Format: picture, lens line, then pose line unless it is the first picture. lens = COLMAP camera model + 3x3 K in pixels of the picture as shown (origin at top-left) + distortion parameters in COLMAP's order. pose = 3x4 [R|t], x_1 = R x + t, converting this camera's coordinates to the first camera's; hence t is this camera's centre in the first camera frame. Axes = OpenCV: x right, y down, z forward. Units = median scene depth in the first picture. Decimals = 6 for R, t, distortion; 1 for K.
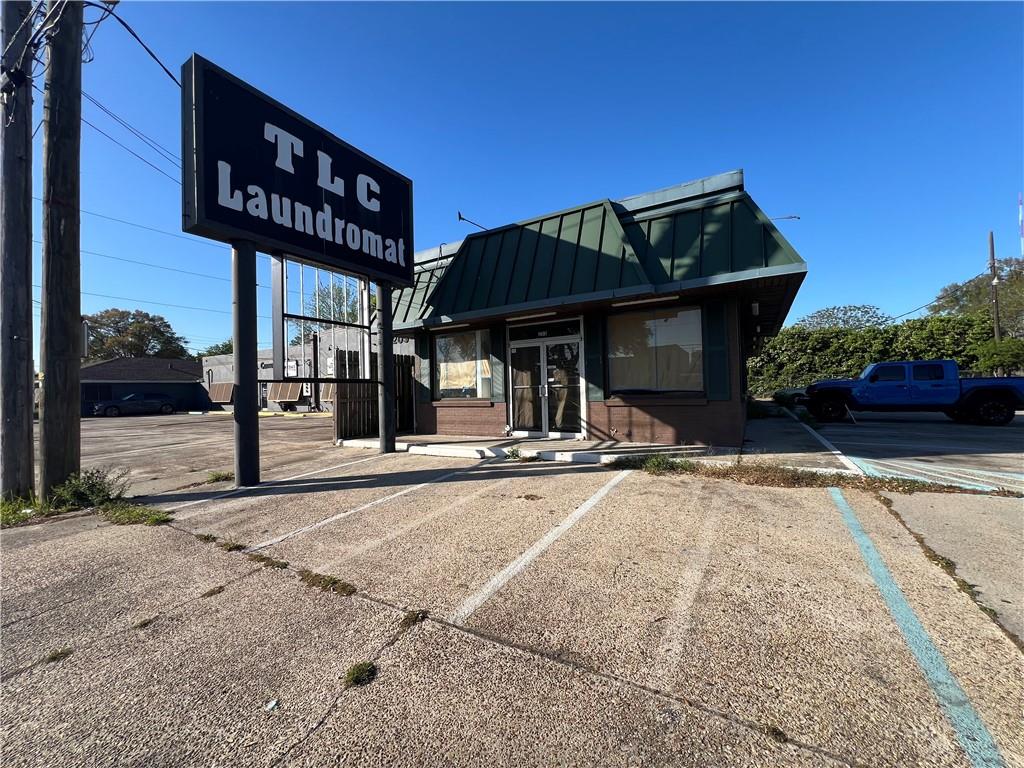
lens RADIAL K [[411.8, 0, 512.5], [0, 411.8, 381.5], [0, 0, 1]] dist [-0.006547, 0.002071]
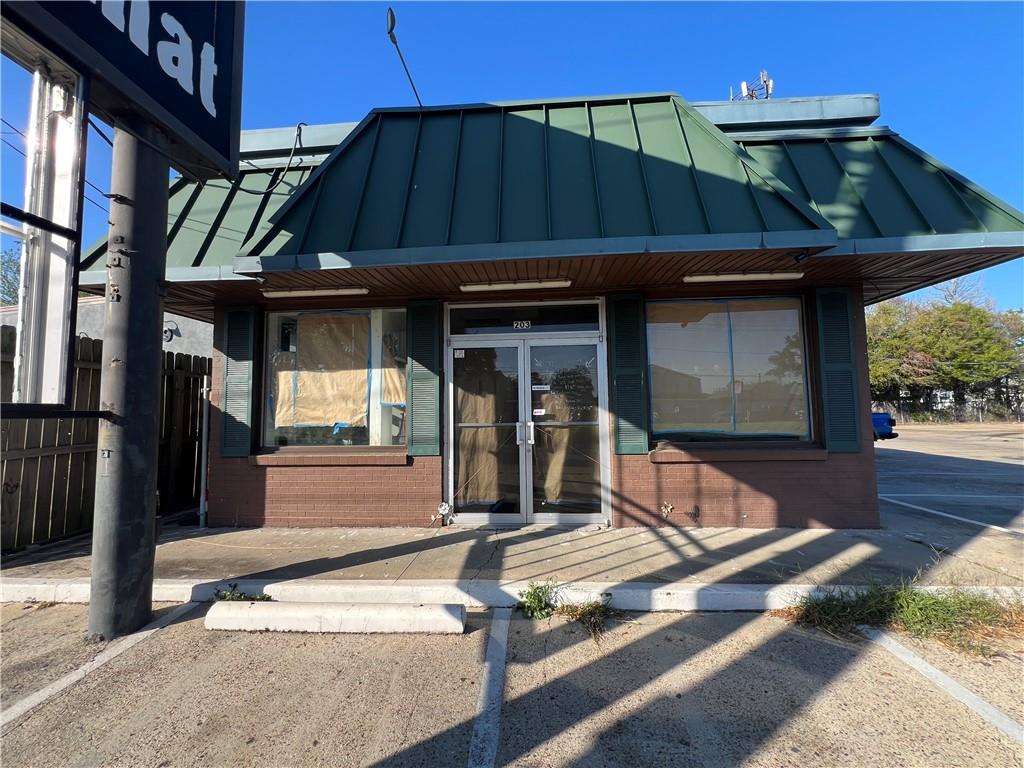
lens RADIAL K [[411.8, 0, 512.6], [0, 411.8, 381.5], [0, 0, 1]] dist [-0.006547, 0.002071]
pose [[0.890697, 0.045446, 0.452321, -0.175976], [-0.016499, 0.997567, -0.067739, -0.006640], [-0.454298, 0.052872, 0.889279, 0.539746]]
